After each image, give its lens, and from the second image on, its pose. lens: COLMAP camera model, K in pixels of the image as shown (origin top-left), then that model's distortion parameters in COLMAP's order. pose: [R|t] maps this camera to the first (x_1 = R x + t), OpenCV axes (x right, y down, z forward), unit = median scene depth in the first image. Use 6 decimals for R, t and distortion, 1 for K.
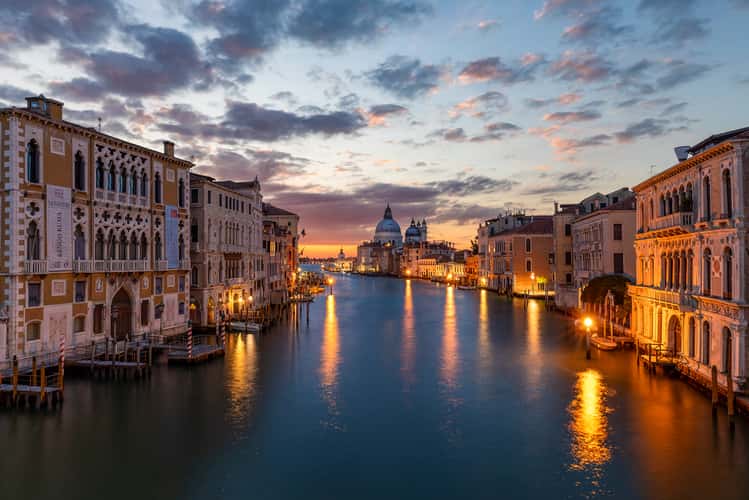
lens RADIAL K [[485.6, 0, 368.3], [0, 485.6, 246.0], [0, 0, 1]] dist [0.050074, 0.007293]
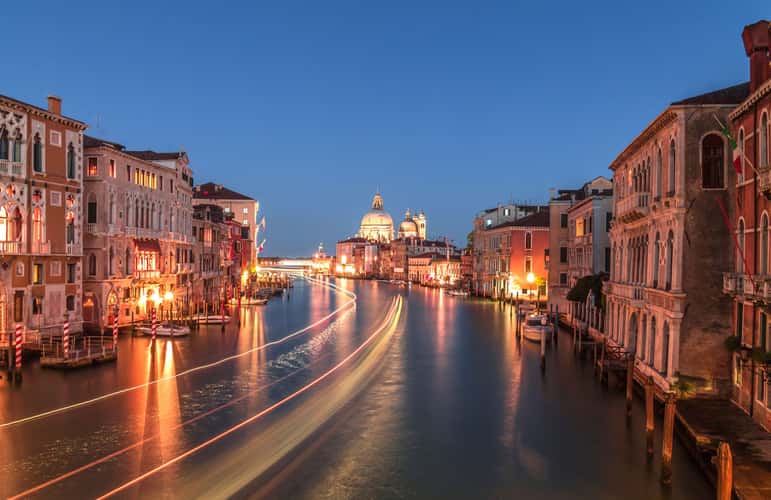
lens RADIAL K [[606.1, 0, 384.1], [0, 606.1, 262.2], [0, 0, 1]] dist [0.033114, -0.023704]
pose [[0.999322, 0.017544, 0.032378, 0.115016], [-0.018448, 0.999443, 0.027823, 0.023520], [-0.031872, -0.028401, 0.999088, -0.031535]]
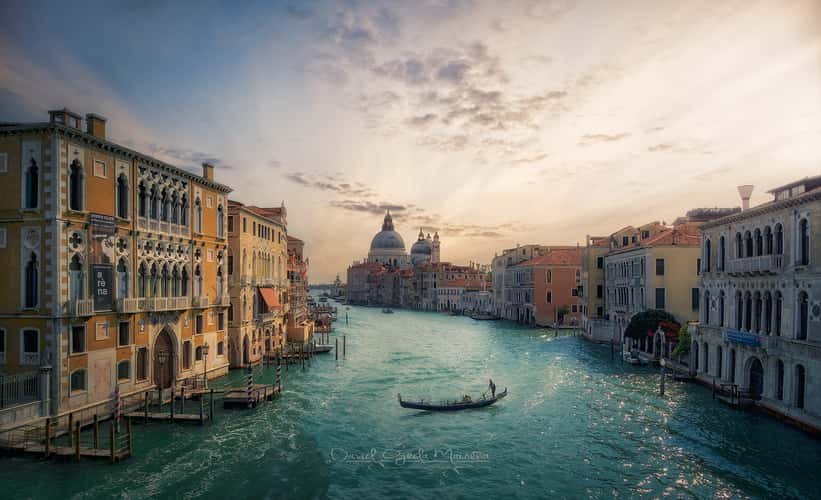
lens RADIAL K [[492.1, 0, 403.8], [0, 492.1, 280.1], [0, 0, 1]] dist [0.023848, -0.002462]
pose [[0.994893, 0.006848, 0.100701, -0.148703], [-0.008715, 0.999798, 0.018118, -0.020580], [-0.100557, -0.018903, 0.994752, 0.061185]]
